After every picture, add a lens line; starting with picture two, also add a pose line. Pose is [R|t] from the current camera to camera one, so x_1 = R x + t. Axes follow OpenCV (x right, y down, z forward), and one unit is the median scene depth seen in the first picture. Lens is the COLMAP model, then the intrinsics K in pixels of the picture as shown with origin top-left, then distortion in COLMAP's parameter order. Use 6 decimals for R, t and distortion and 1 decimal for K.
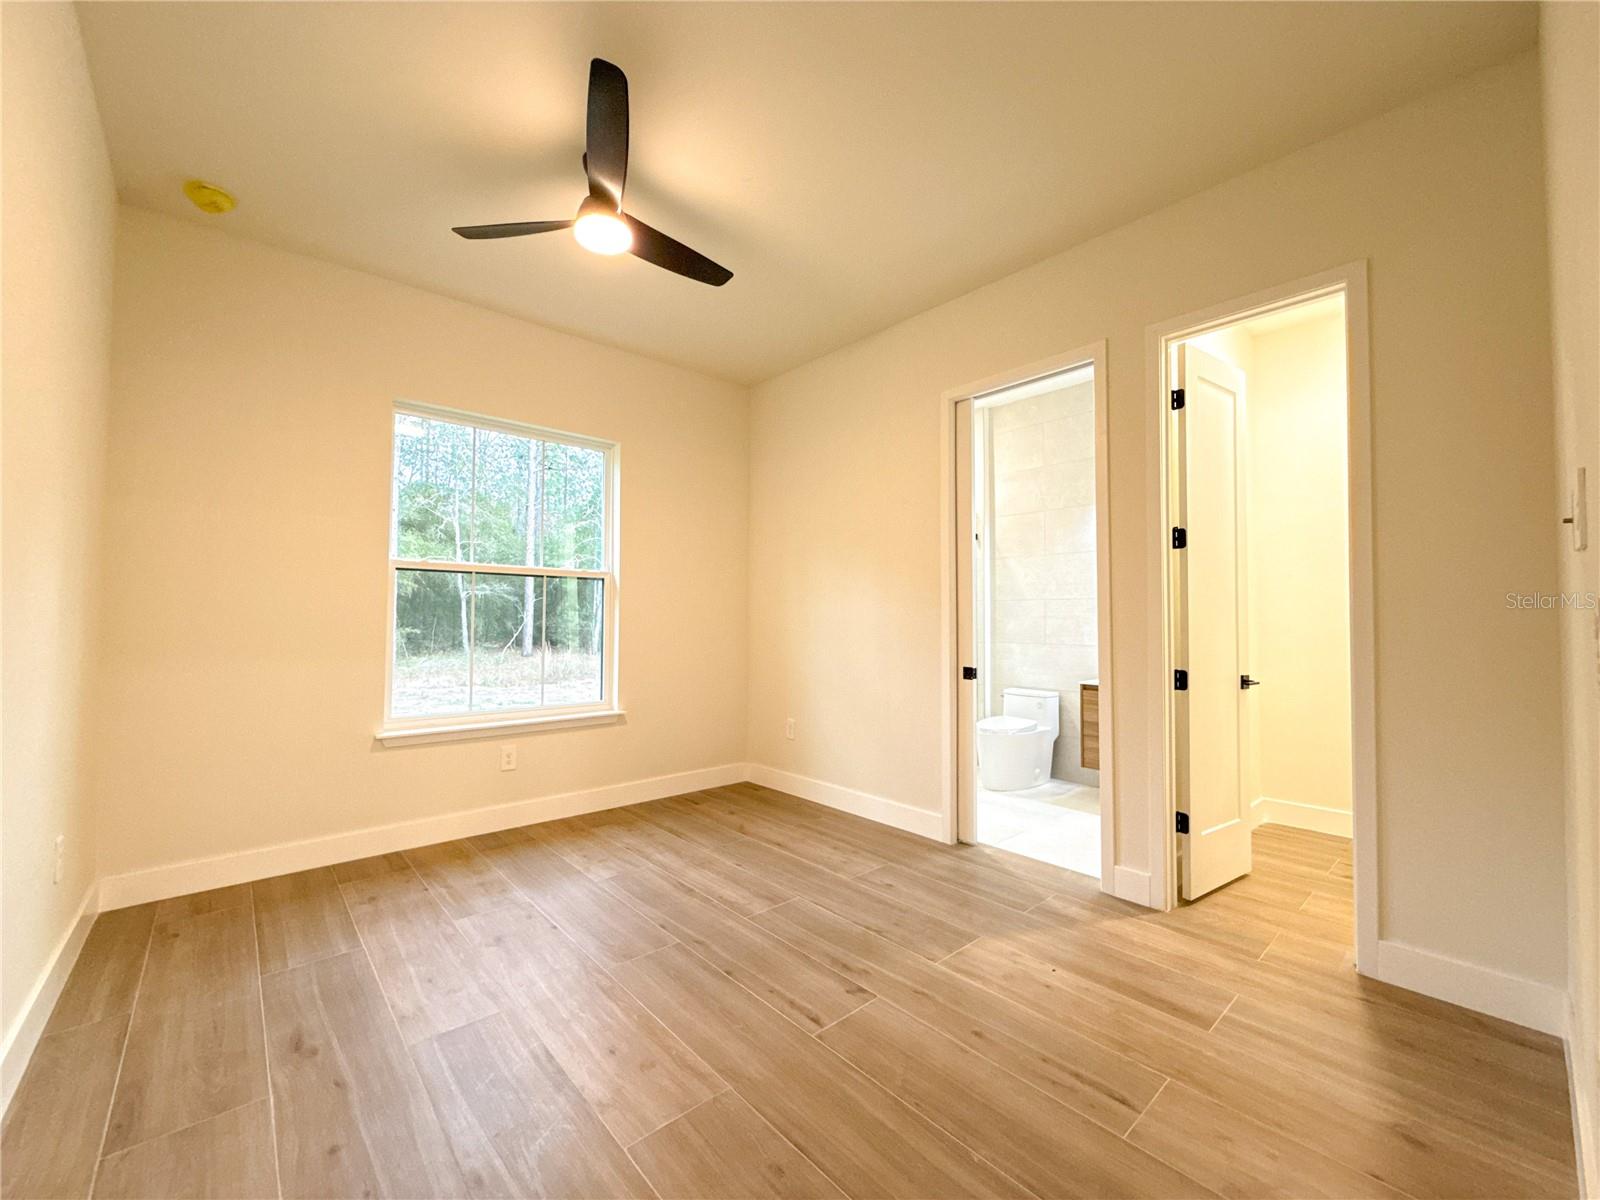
lens RADIAL K [[644.9, 0, 795.1], [0, 644.9, 599.1], [0, 0, 1]] dist [0.017780, -0.008410]
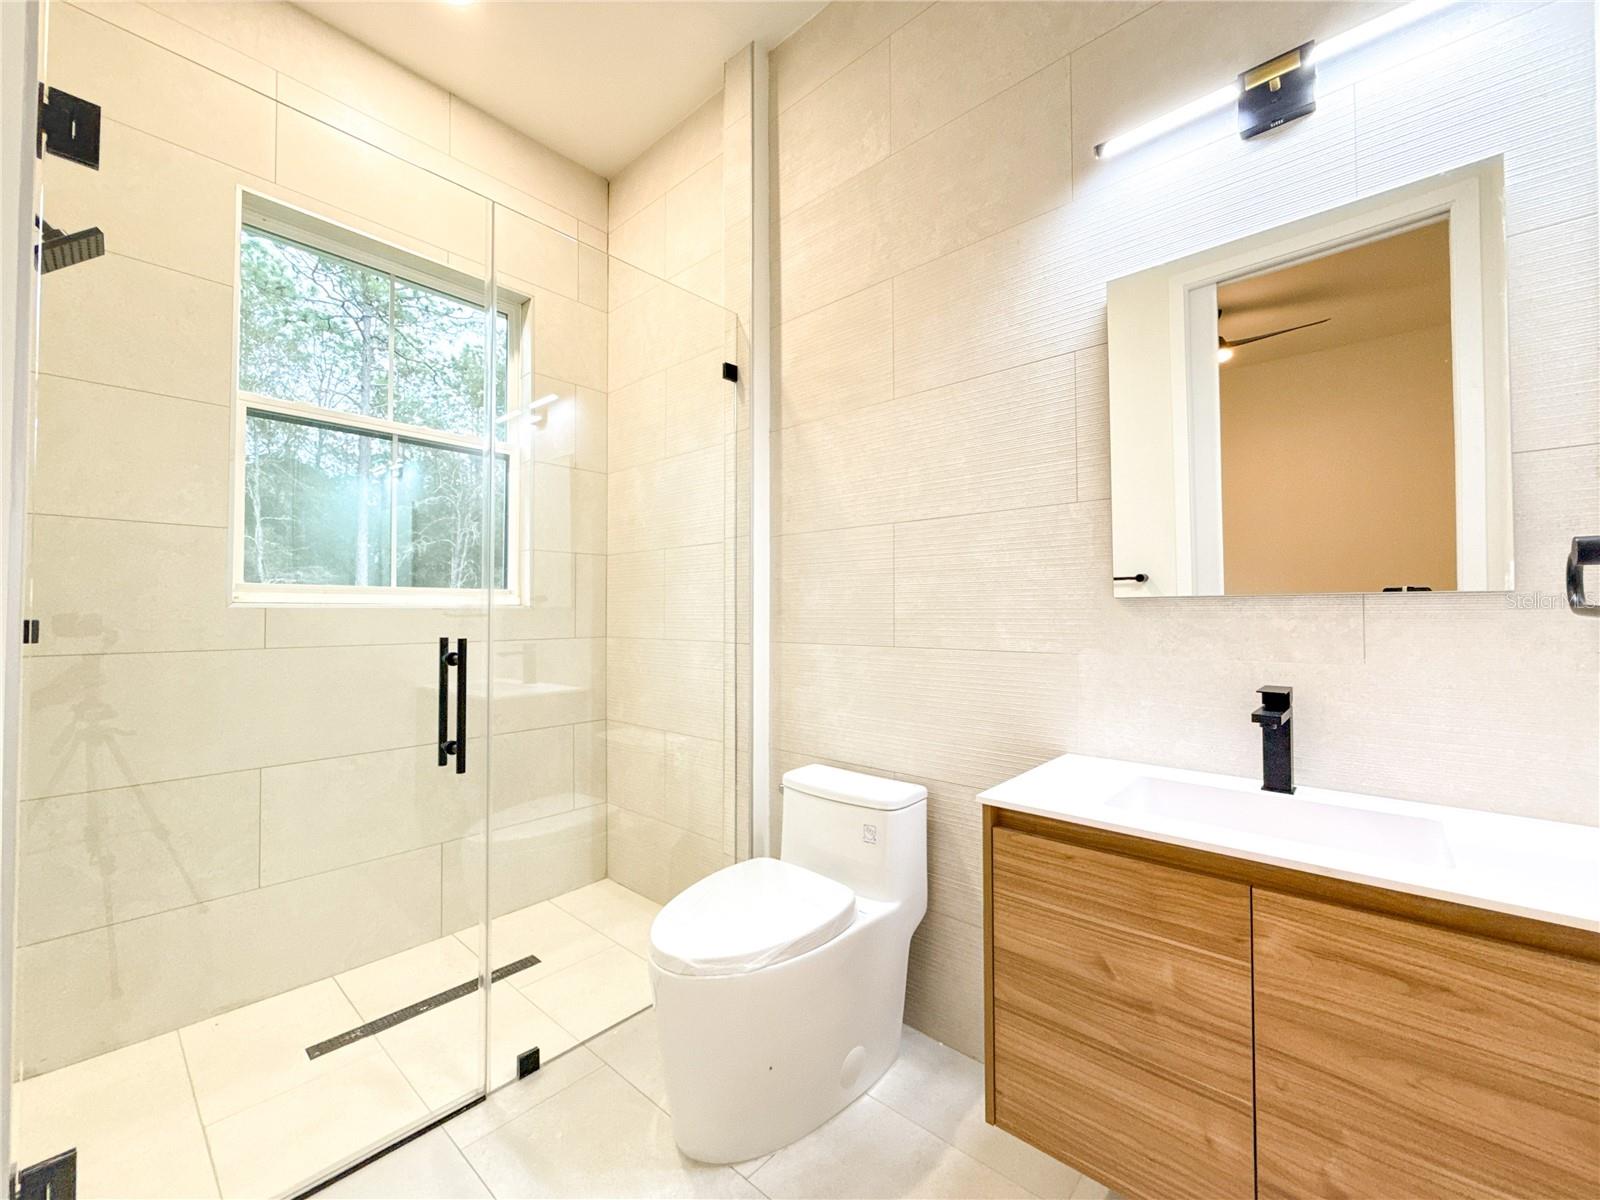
lens RADIAL K [[641.8, 0, 799.6], [0, 641.8, 595.8], [0, 0, 1]] dist [0.000977, 0.000128]
pose [[0.992009, 0.001554, 0.126157, 0.293235], [-0.001450, 0.999999, -0.000915, 0.041931], [-0.126158, 0.000725, 0.992010, 0.660349]]
